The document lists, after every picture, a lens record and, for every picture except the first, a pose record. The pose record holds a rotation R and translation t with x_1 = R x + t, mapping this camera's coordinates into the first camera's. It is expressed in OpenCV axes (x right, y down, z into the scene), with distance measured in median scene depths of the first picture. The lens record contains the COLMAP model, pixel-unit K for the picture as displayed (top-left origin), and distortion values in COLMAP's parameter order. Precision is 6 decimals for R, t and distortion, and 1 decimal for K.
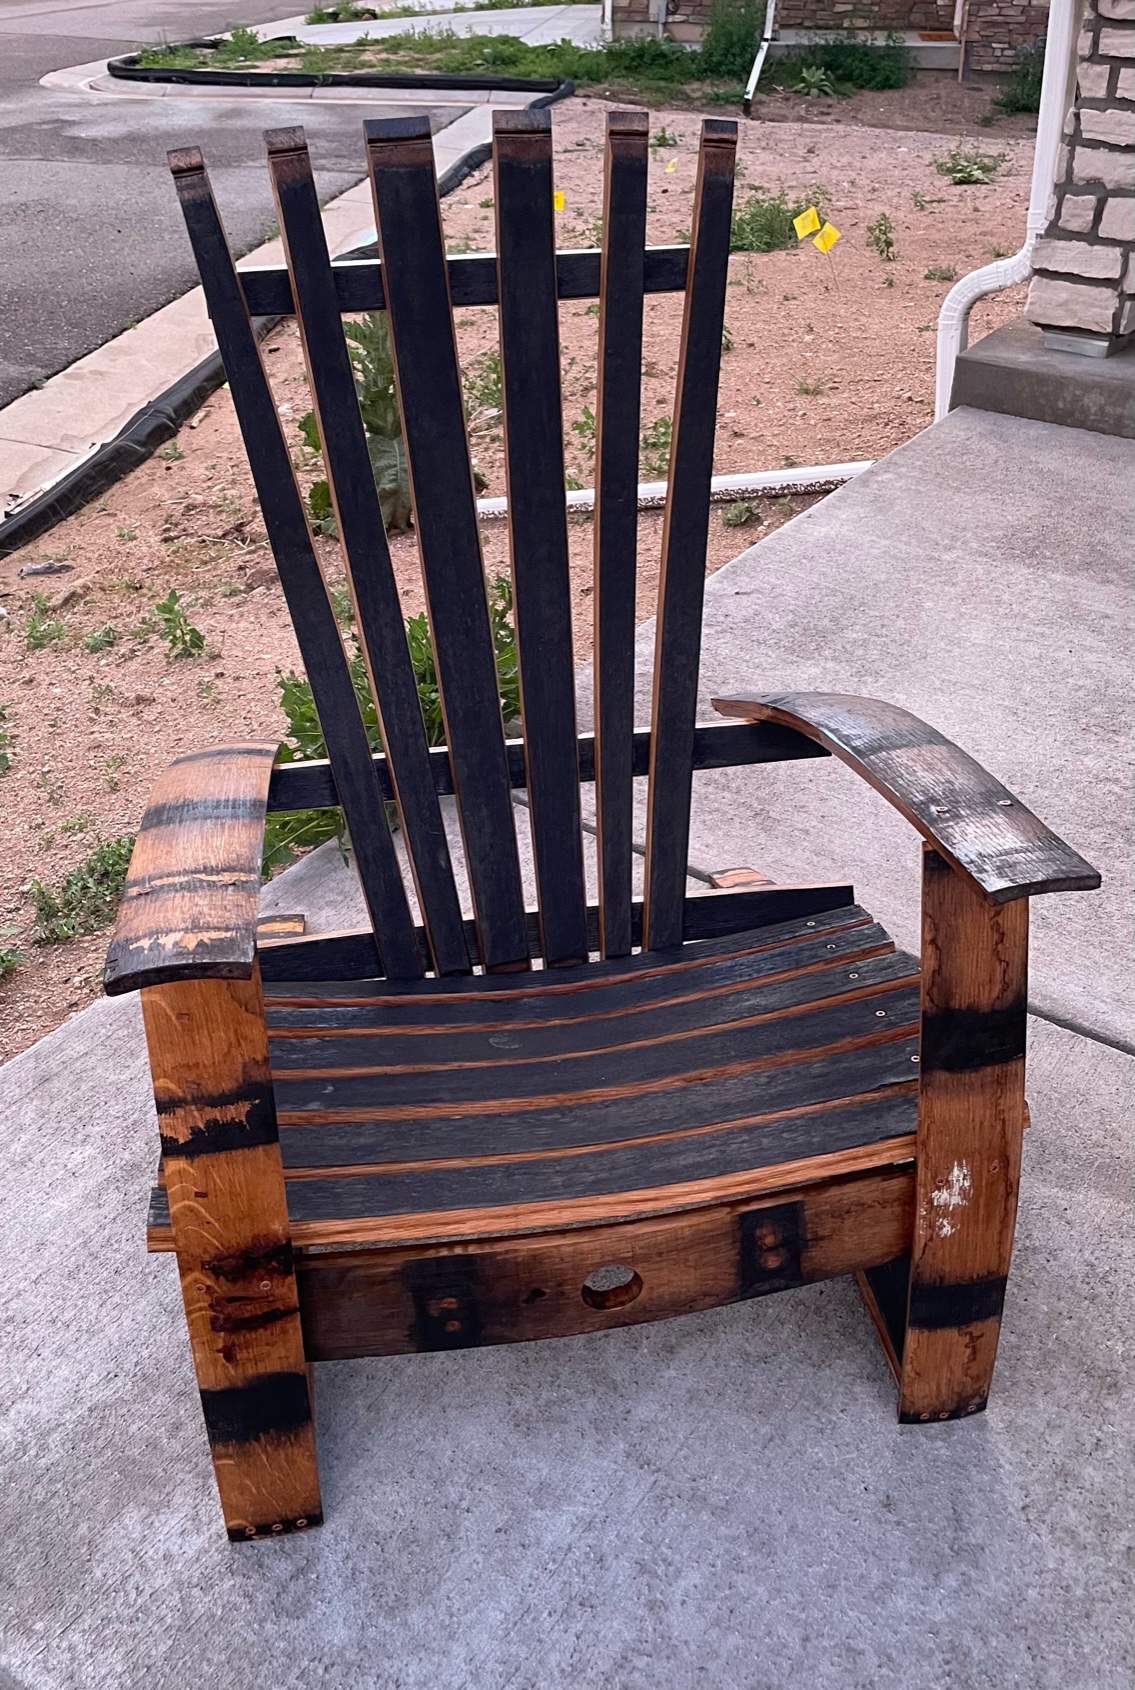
lens RADIAL K [[1453.9, 0, 573.3], [0, 1453.9, 780.4], [0, 0, 1]] dist [0.105667, -0.187325]
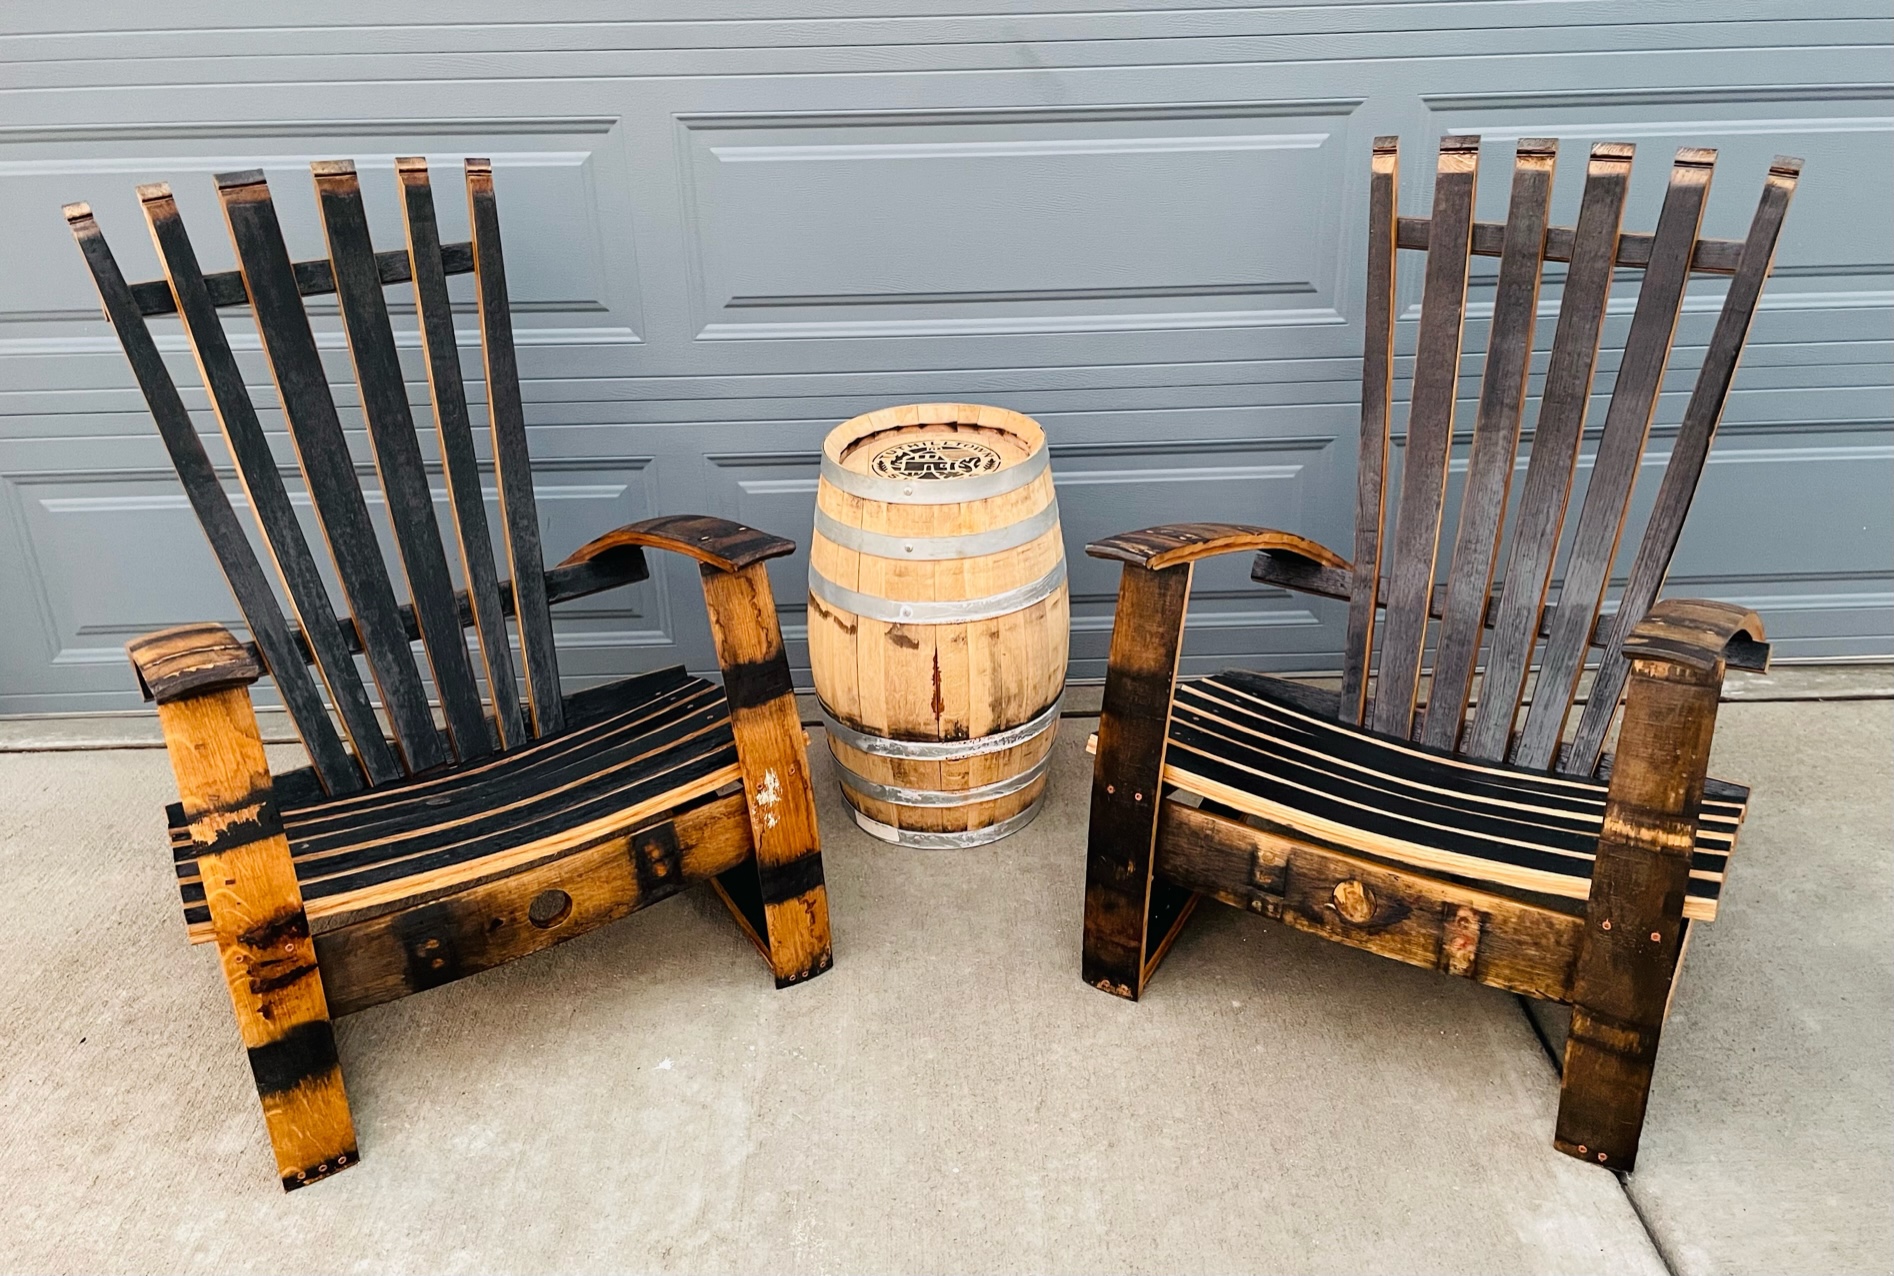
lens RADIAL K [[1629.4, 0, 1029.5], [0, 1629.4, 636.8], [0, 0, 1]] dist [0.105667, -0.187325]
pose [[0.917548, -0.167389, 0.360677, -0.079339], [0.230138, 0.963264, -0.138414, 0.418709], [-0.324258, 0.210007, 0.922363, -0.686362]]
